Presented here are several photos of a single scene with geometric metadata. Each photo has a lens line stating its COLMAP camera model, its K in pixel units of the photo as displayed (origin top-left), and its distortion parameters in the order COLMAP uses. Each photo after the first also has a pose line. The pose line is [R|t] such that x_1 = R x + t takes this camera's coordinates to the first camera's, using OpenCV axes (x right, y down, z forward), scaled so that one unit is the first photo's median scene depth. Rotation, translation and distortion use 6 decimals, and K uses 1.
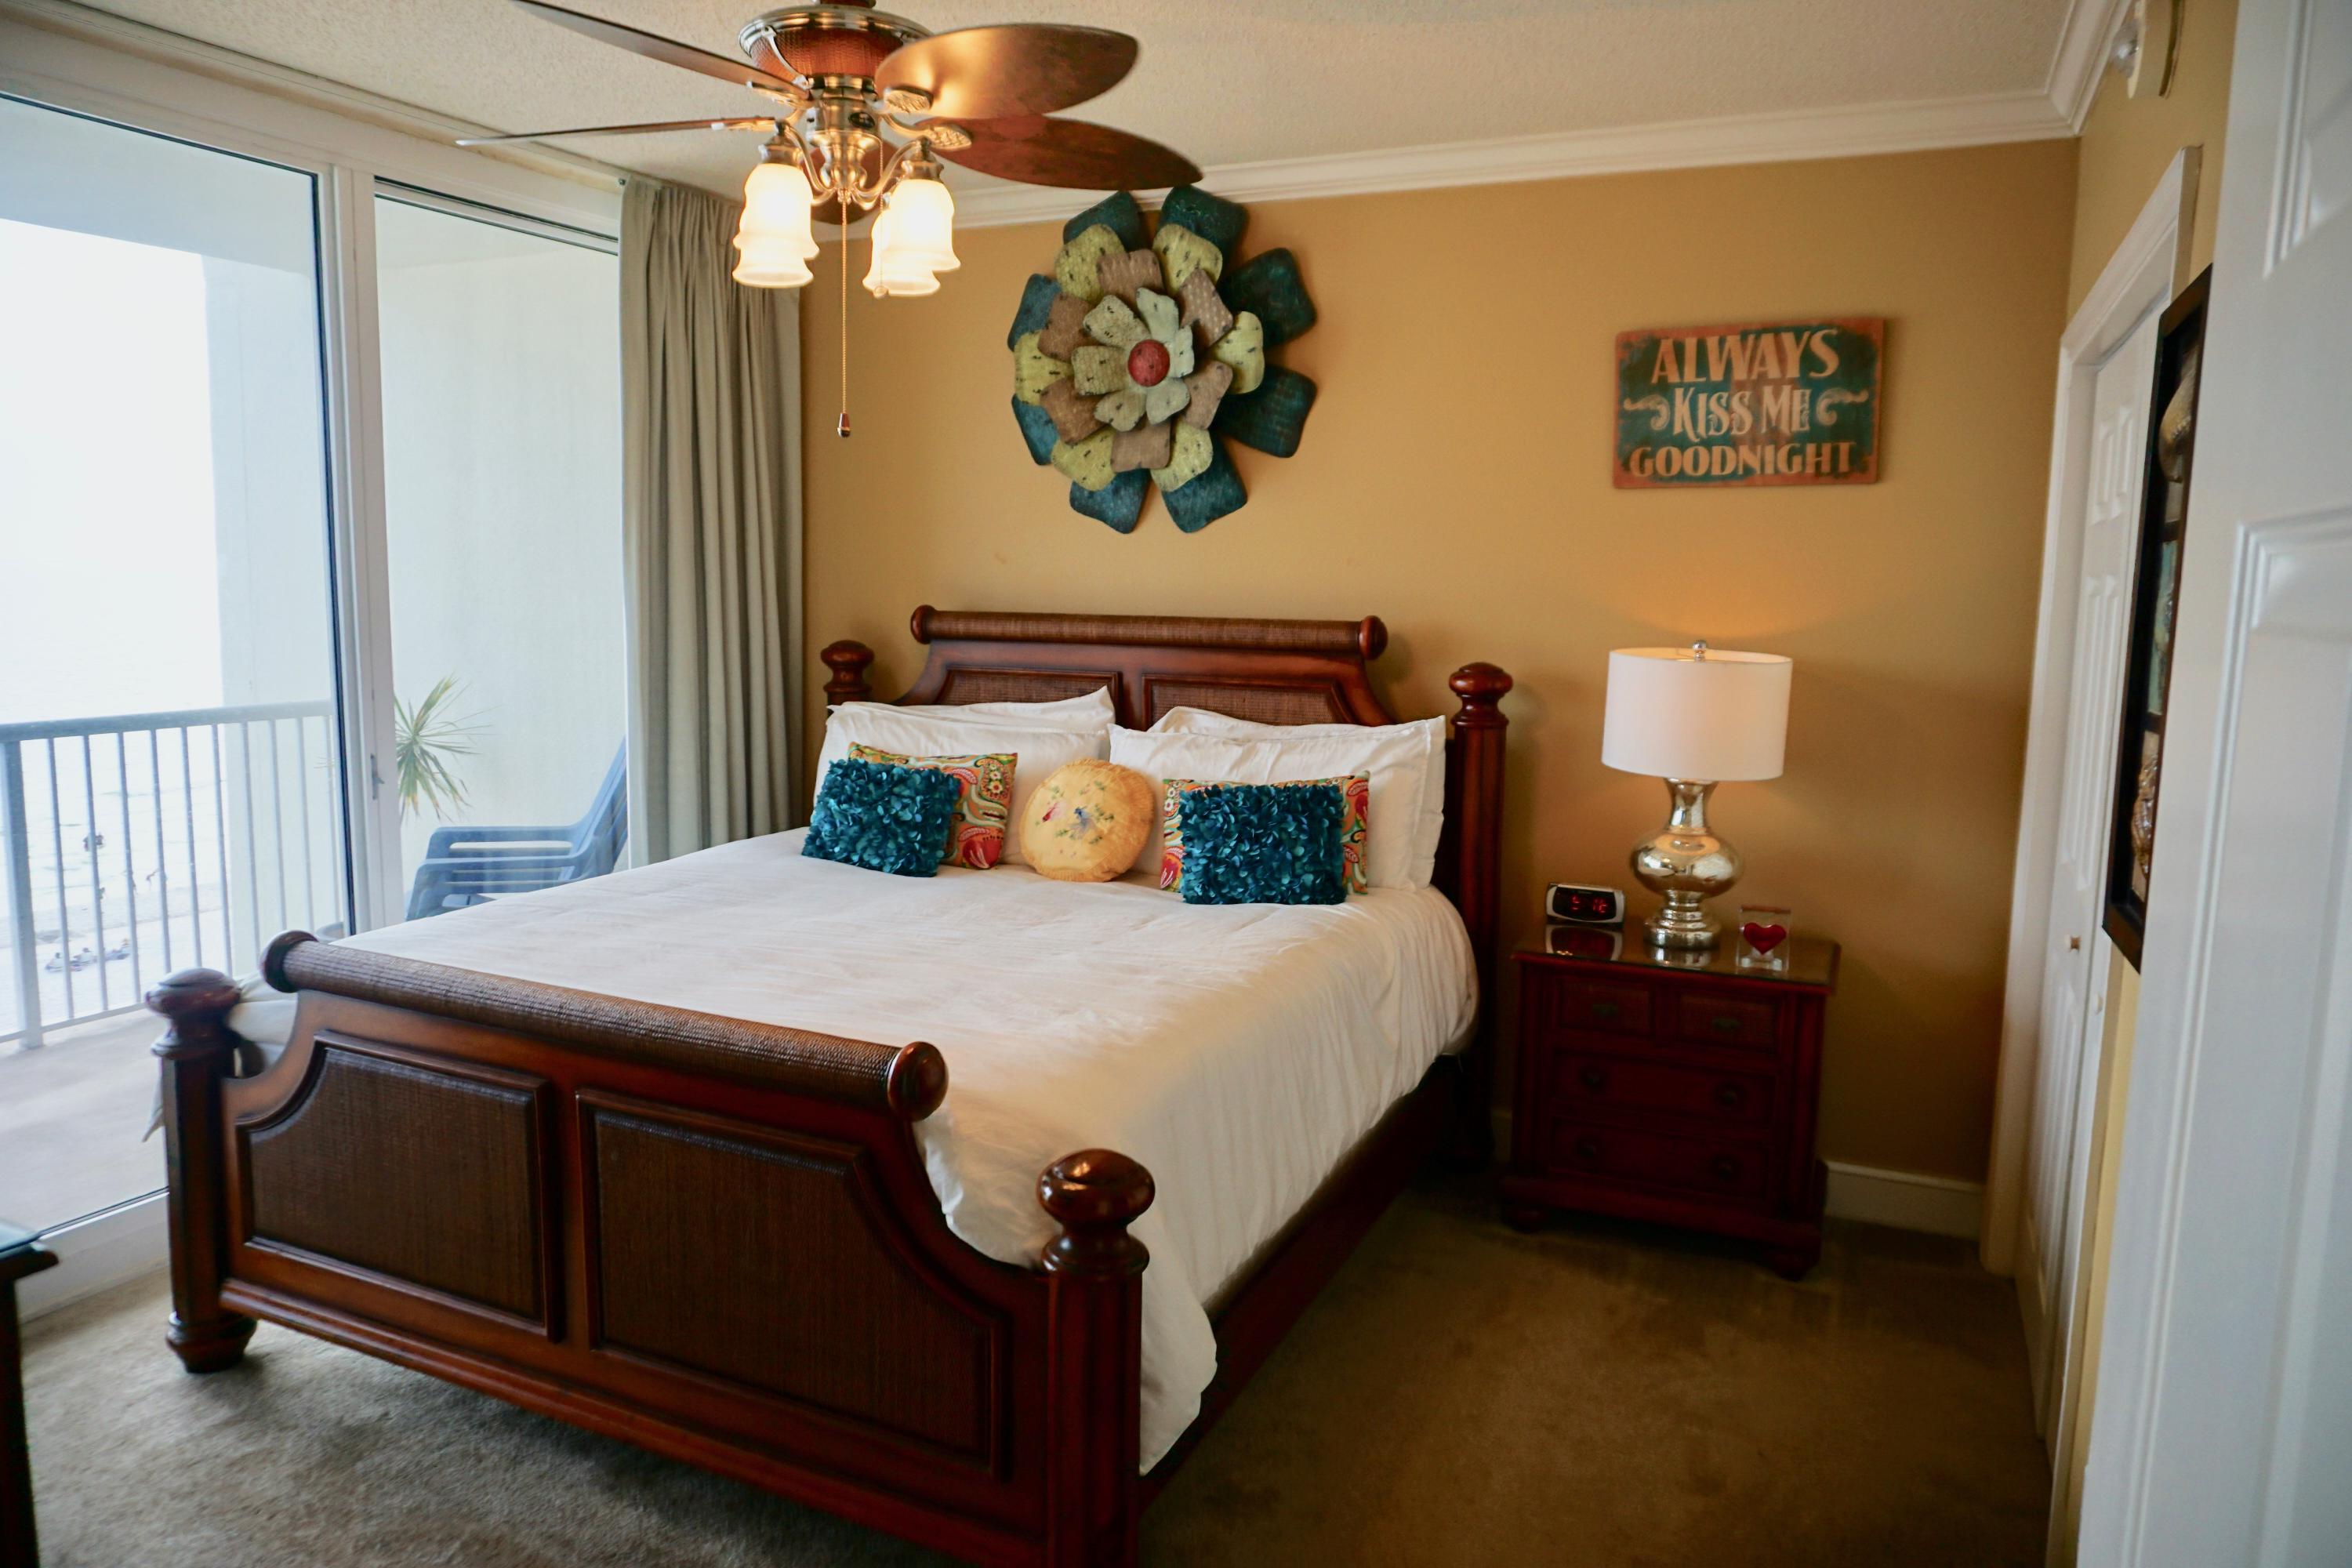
lens RADIAL K [[1575.6, 0, 1176.0], [0, 1575.6, 784.0], [0, 0, 1]] dist [-0.005856, 0.003612]
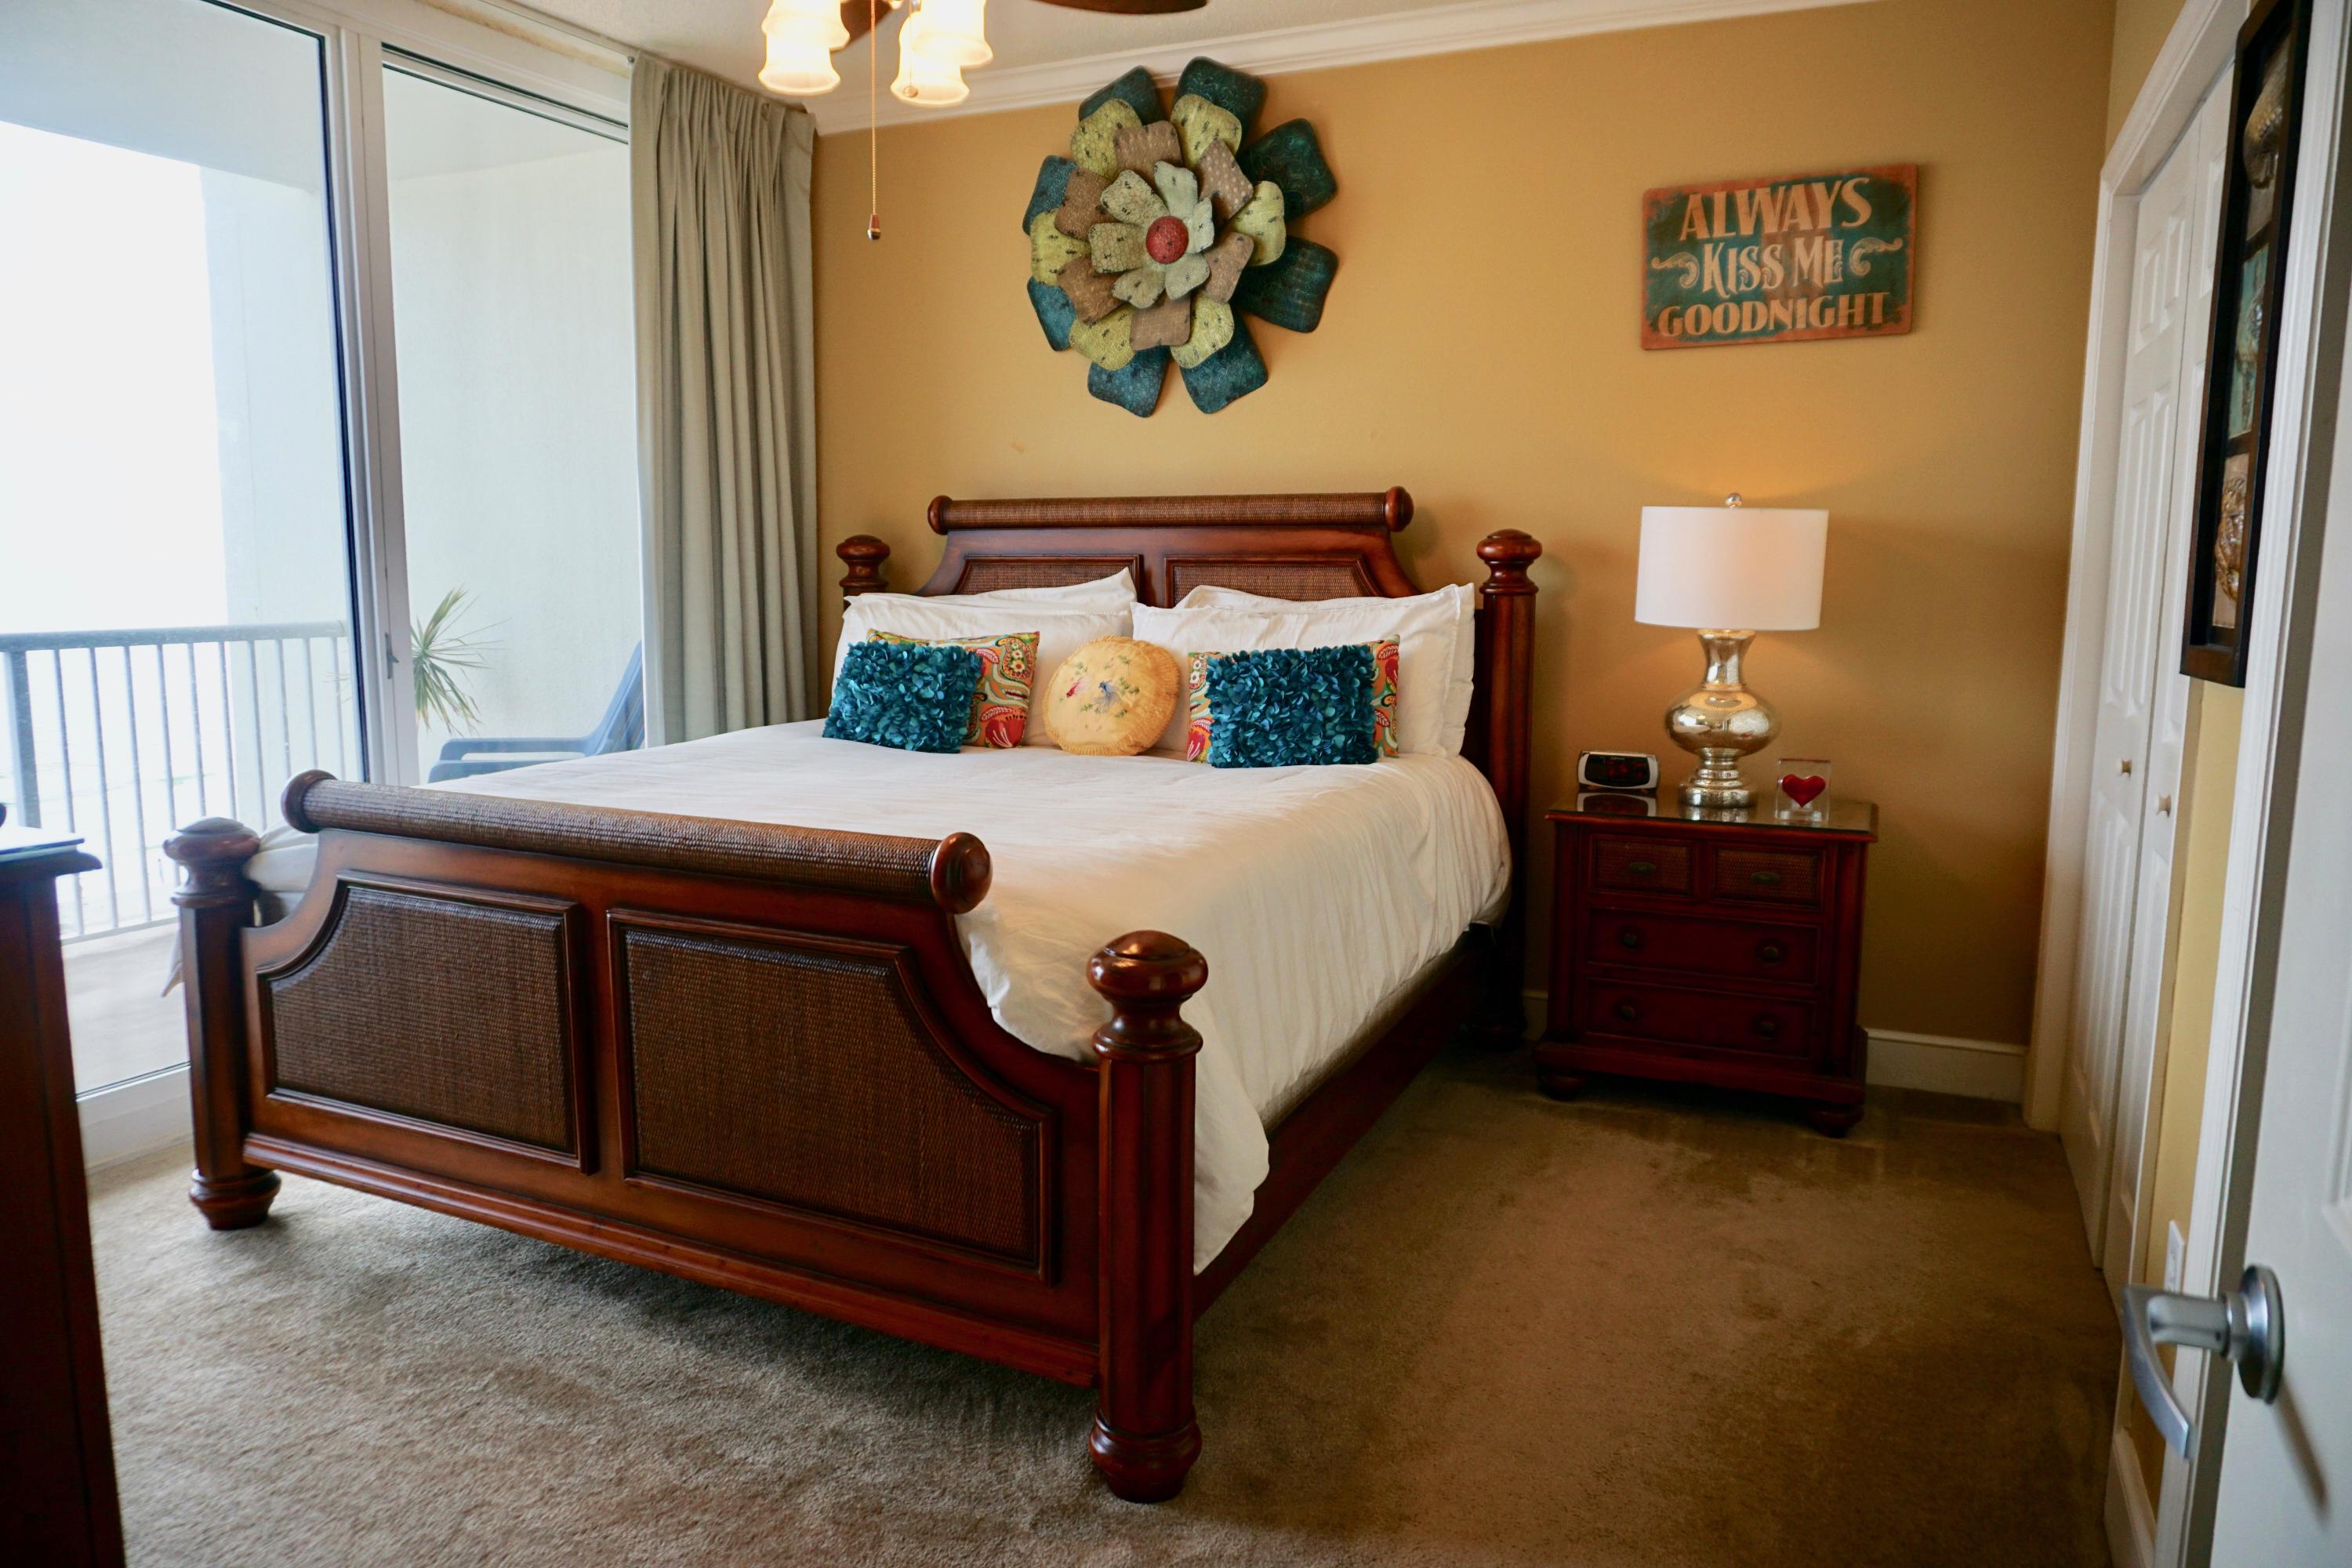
lens RADIAL K [[1572.7, 0, 1177.8], [0, 1572.7, 783.3], [0, 0, 1]] dist [-0.005073, -0.000292]
pose [[0.999934, -0.011151, 0.002660, -0.019631], [0.011141, 0.999932, 0.003559, 0.080666], [-0.002699, -0.003529, 0.999990, 0.015707]]
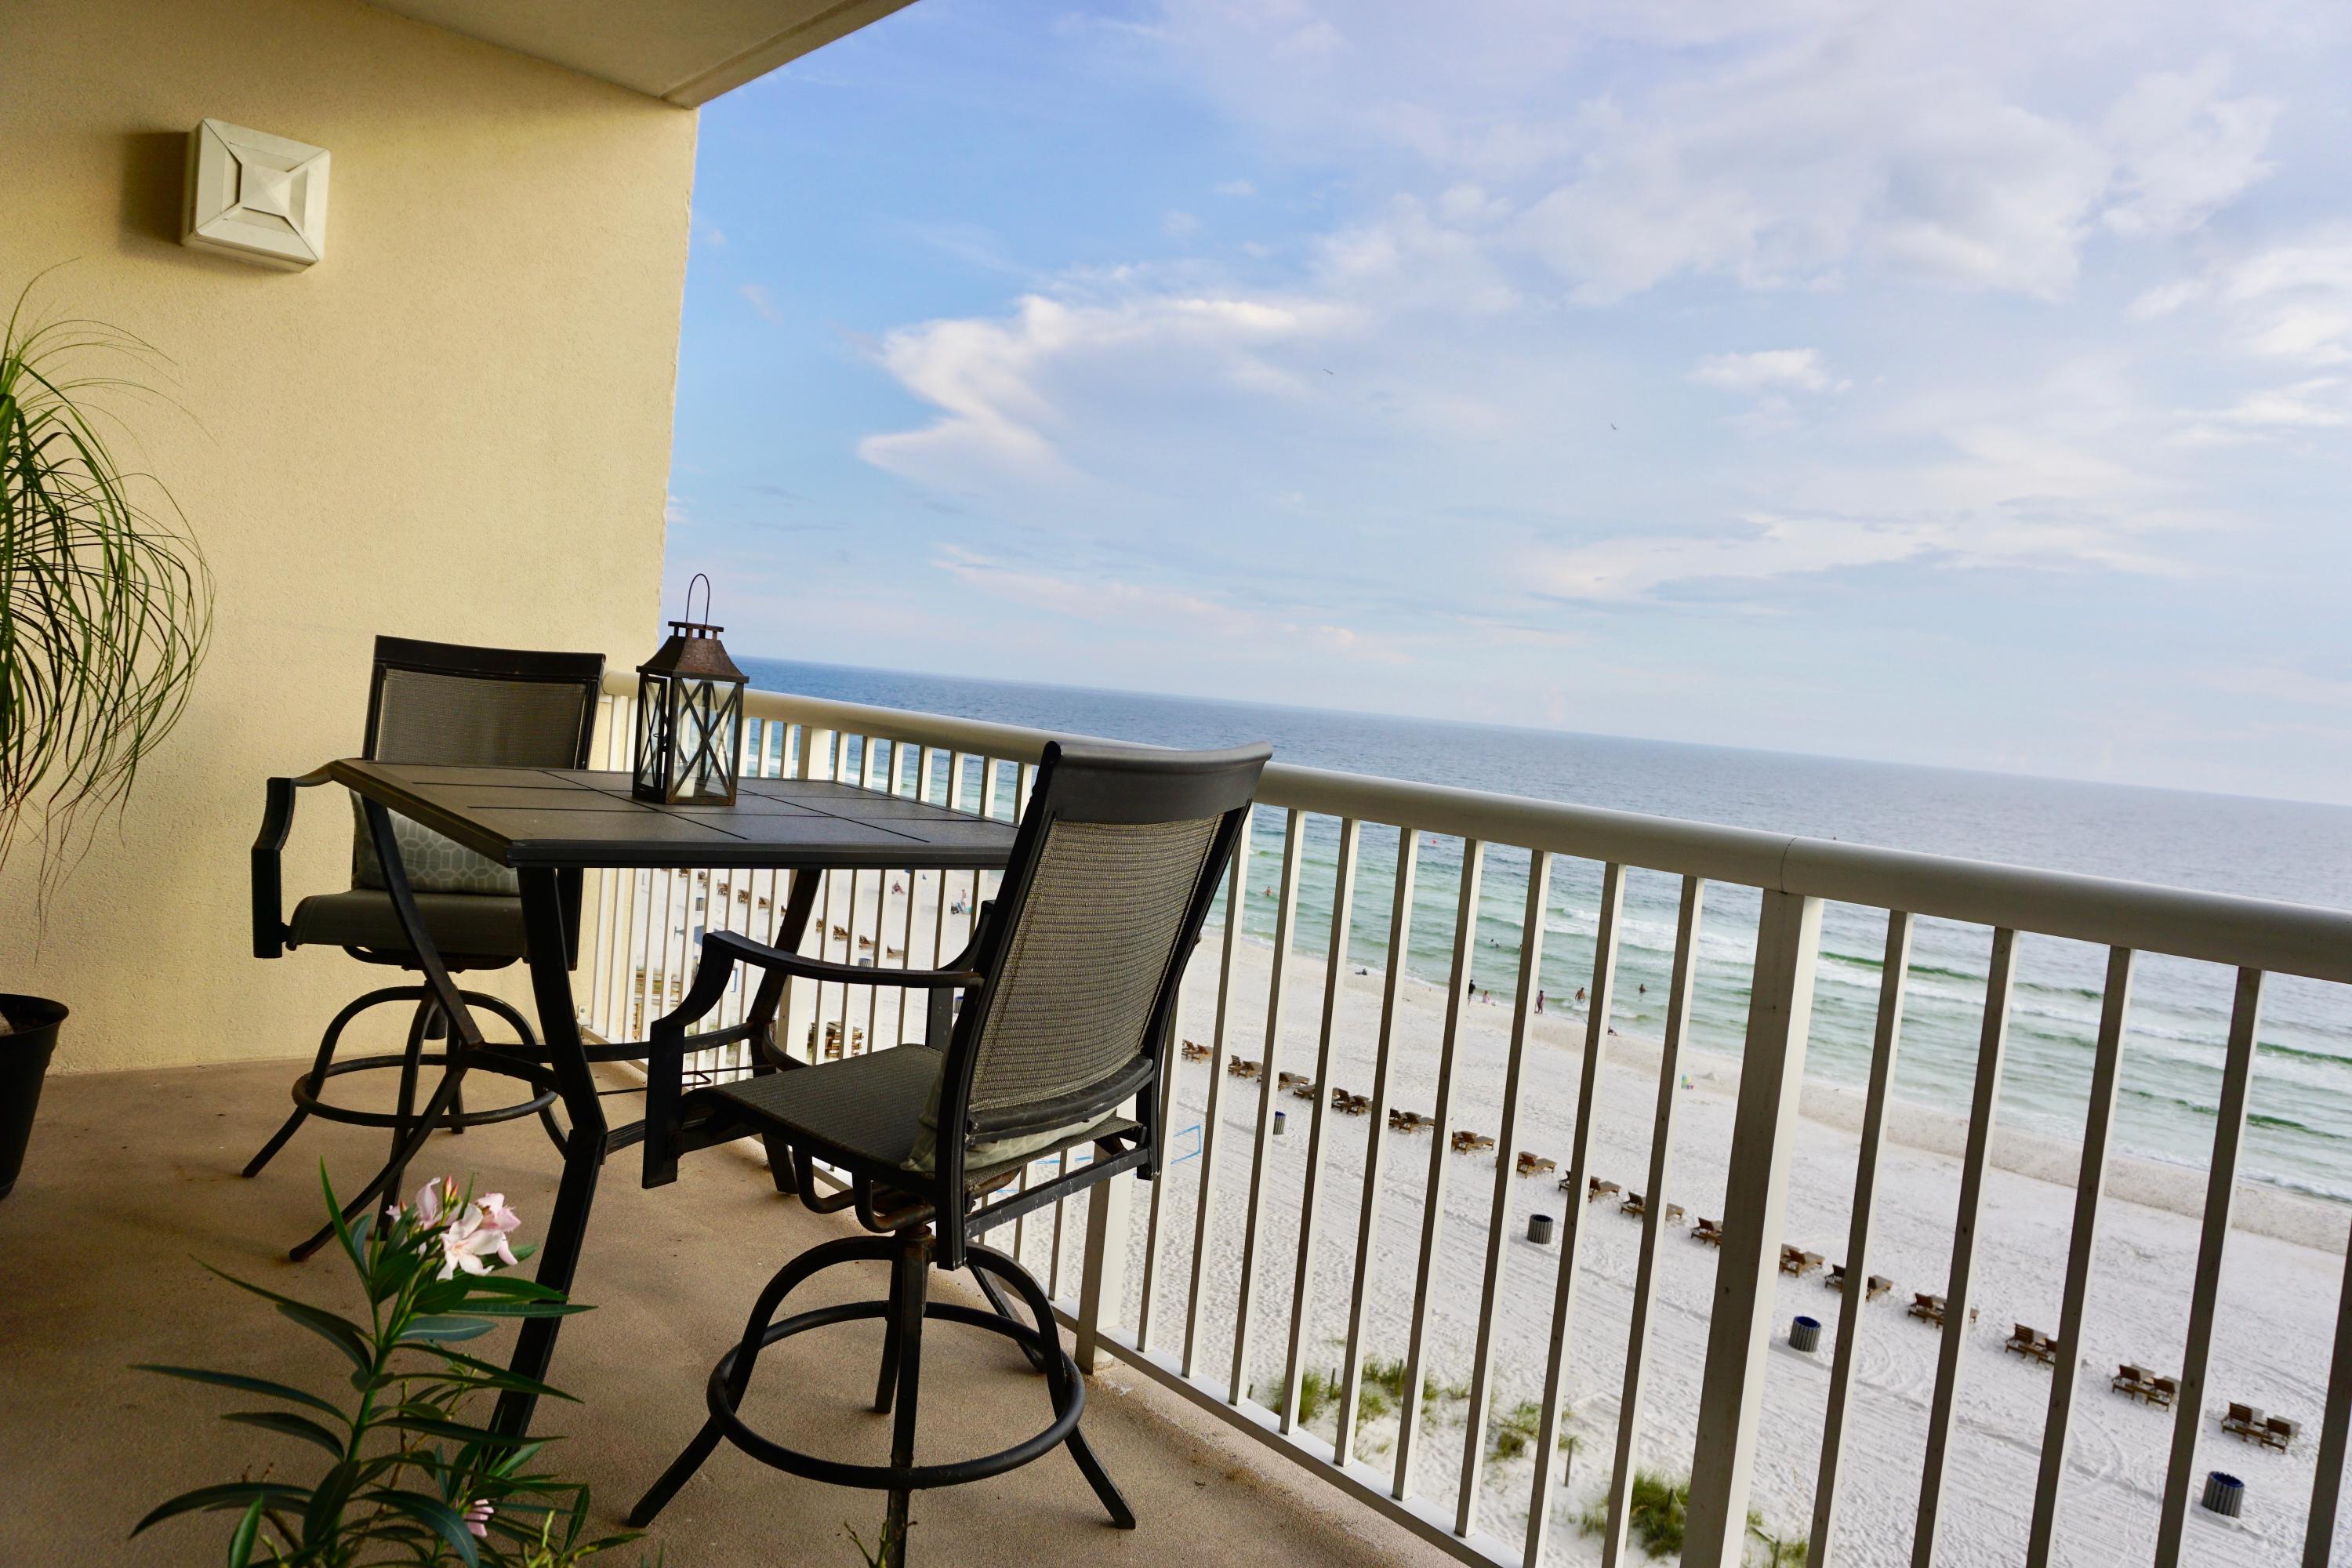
lens RADIAL K [[1597.1, 0, 1176.0], [0, 1597.1, 784.0], [0, 0, 1]] dist [-0.007621, 0.024821]
pose [[-0.396939, 0.001890, -0.917843, -0.529895], [-0.225520, 0.969142, 0.099526, -0.069734], [0.889708, 0.246497, -0.384264, 1.344071]]
